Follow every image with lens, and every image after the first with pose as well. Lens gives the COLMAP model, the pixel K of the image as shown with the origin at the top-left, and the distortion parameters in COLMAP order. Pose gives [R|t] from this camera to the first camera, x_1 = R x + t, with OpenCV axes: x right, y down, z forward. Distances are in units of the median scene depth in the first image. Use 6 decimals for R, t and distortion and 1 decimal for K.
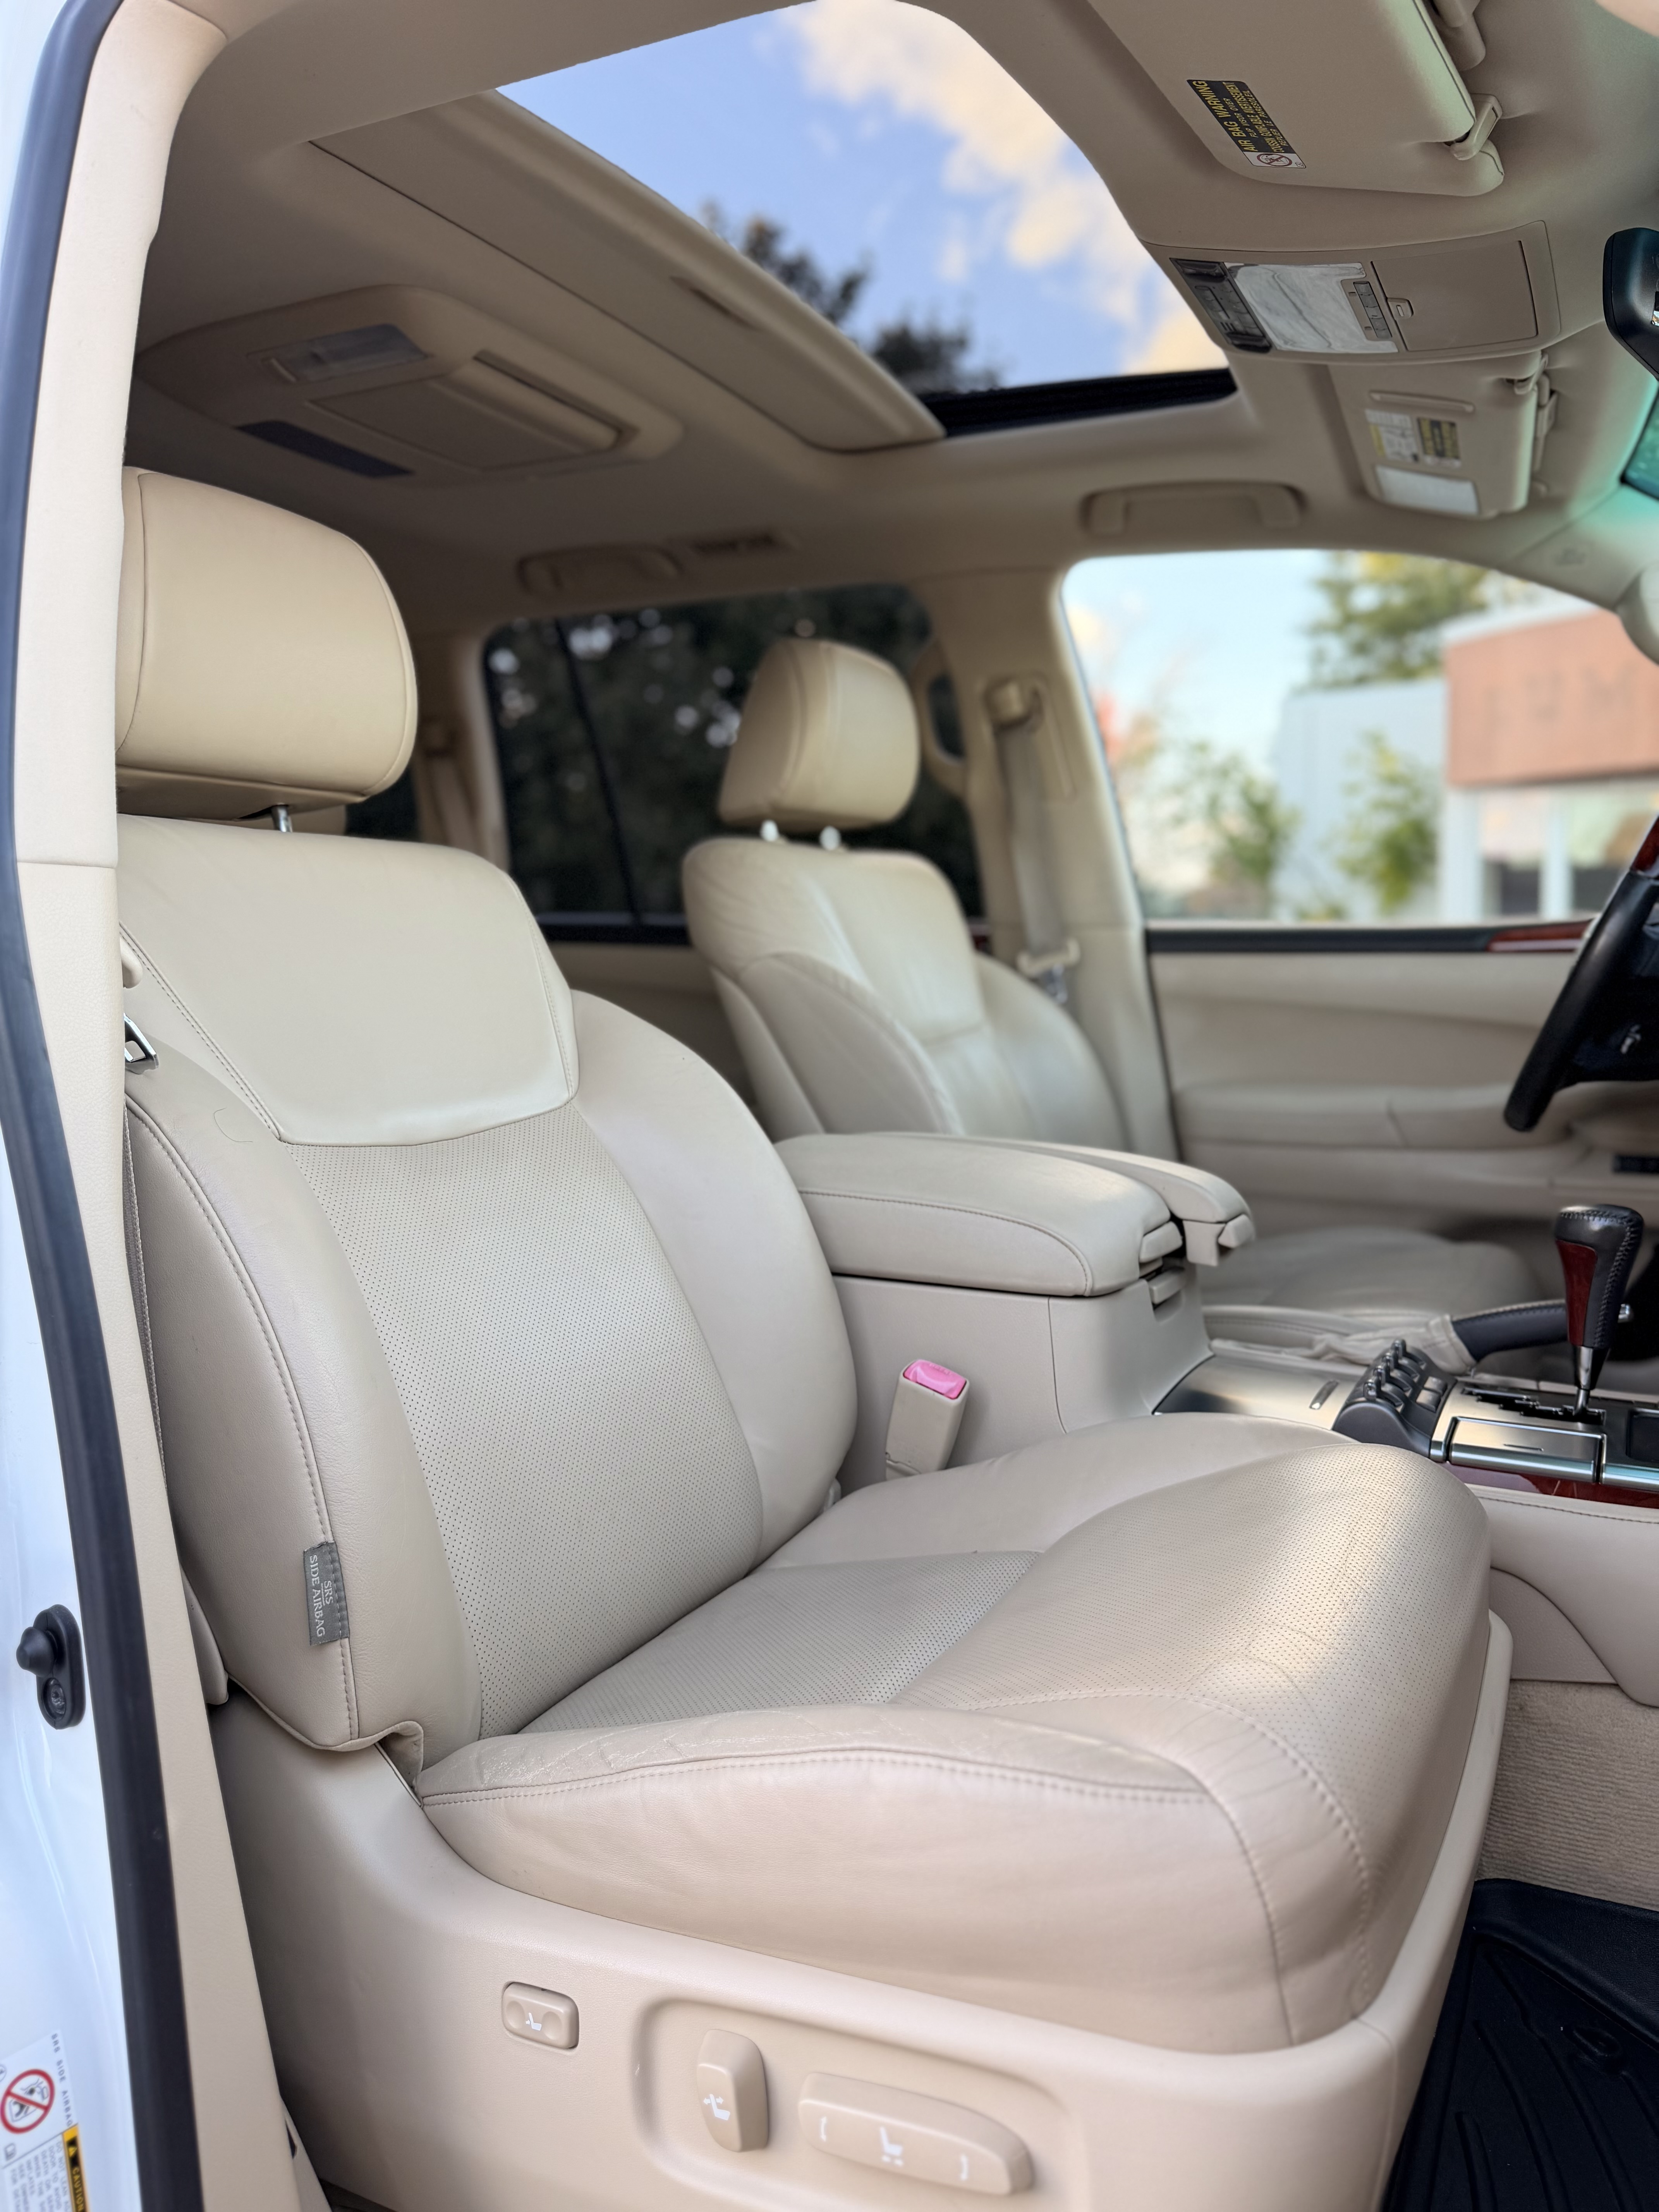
lens RADIAL K [[1576.9, 0, 829.5], [0, 1576.9, 1106.0], [0, 0, 1]] dist [0.146132, -0.243123]
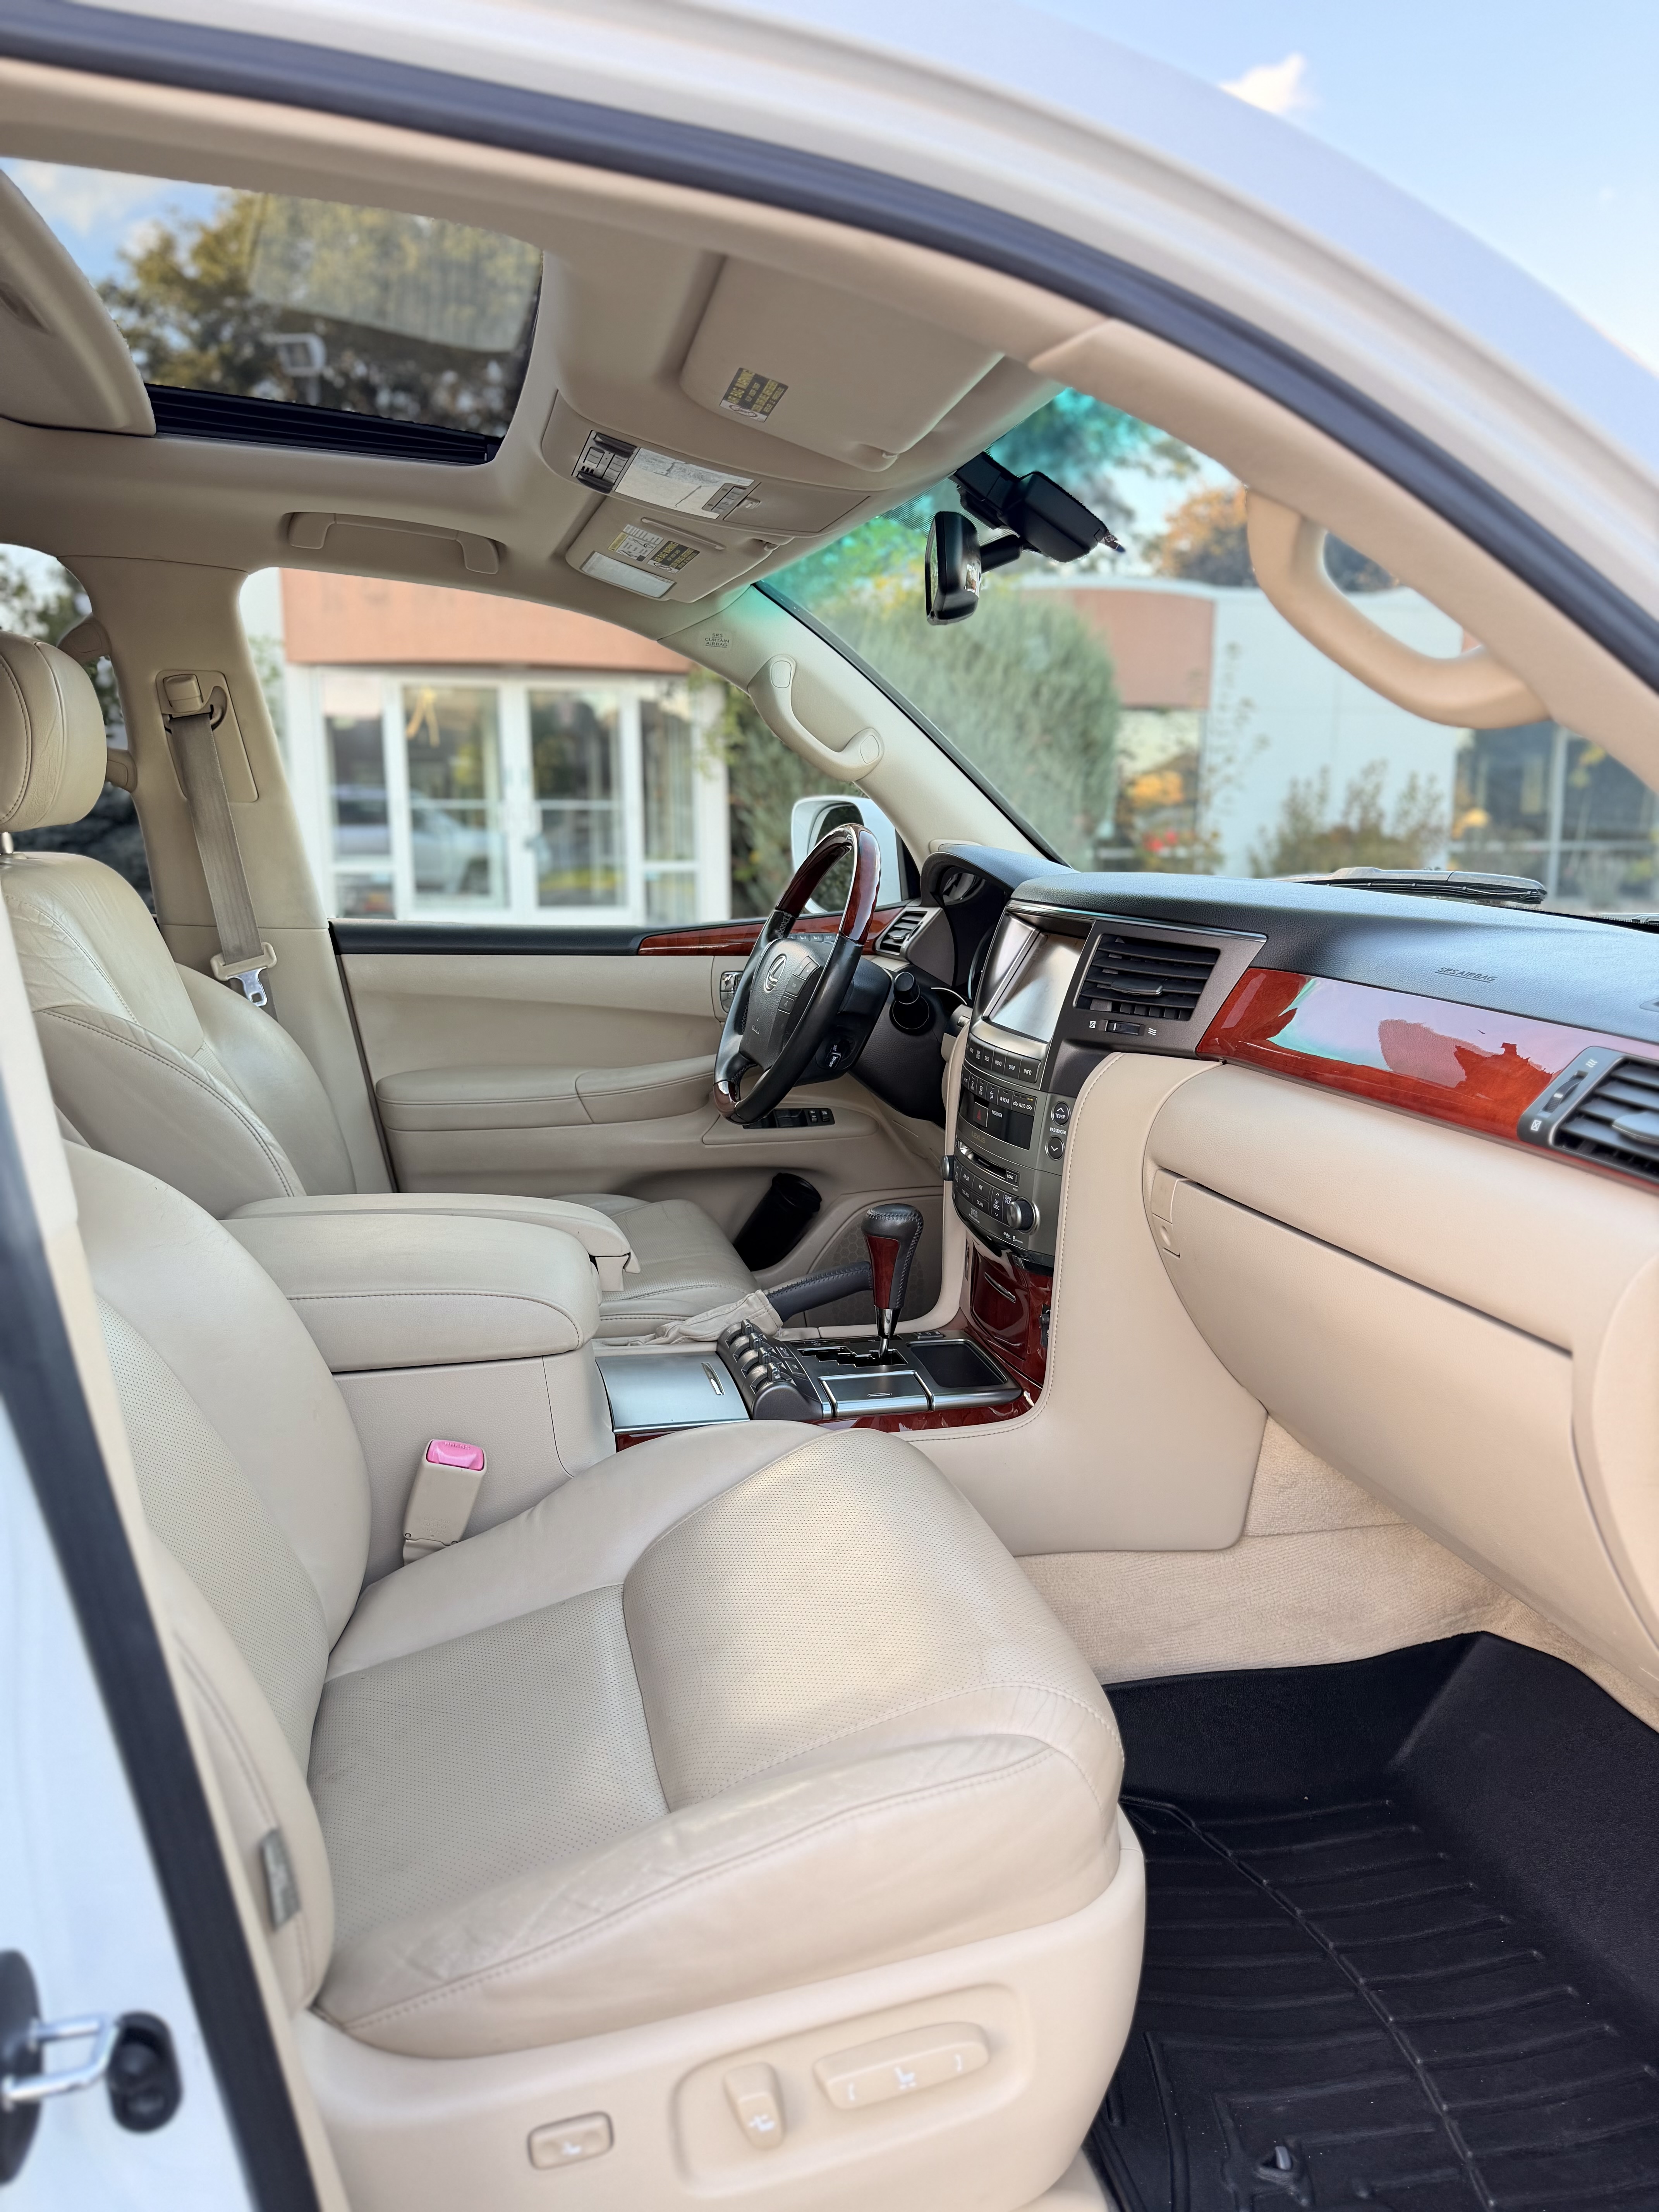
lens RADIAL K [[1585.4, 0, 829.5], [0, 1585.4, 1106.0], [0, 0, 1]] dist [-0.001458, -0.004970]
pose [[0.736450, -0.112039, 0.667149, -0.432762], [0.043565, 0.991998, 0.118503, -0.176333], [-0.675087, -0.058208, 0.735438, 0.054905]]
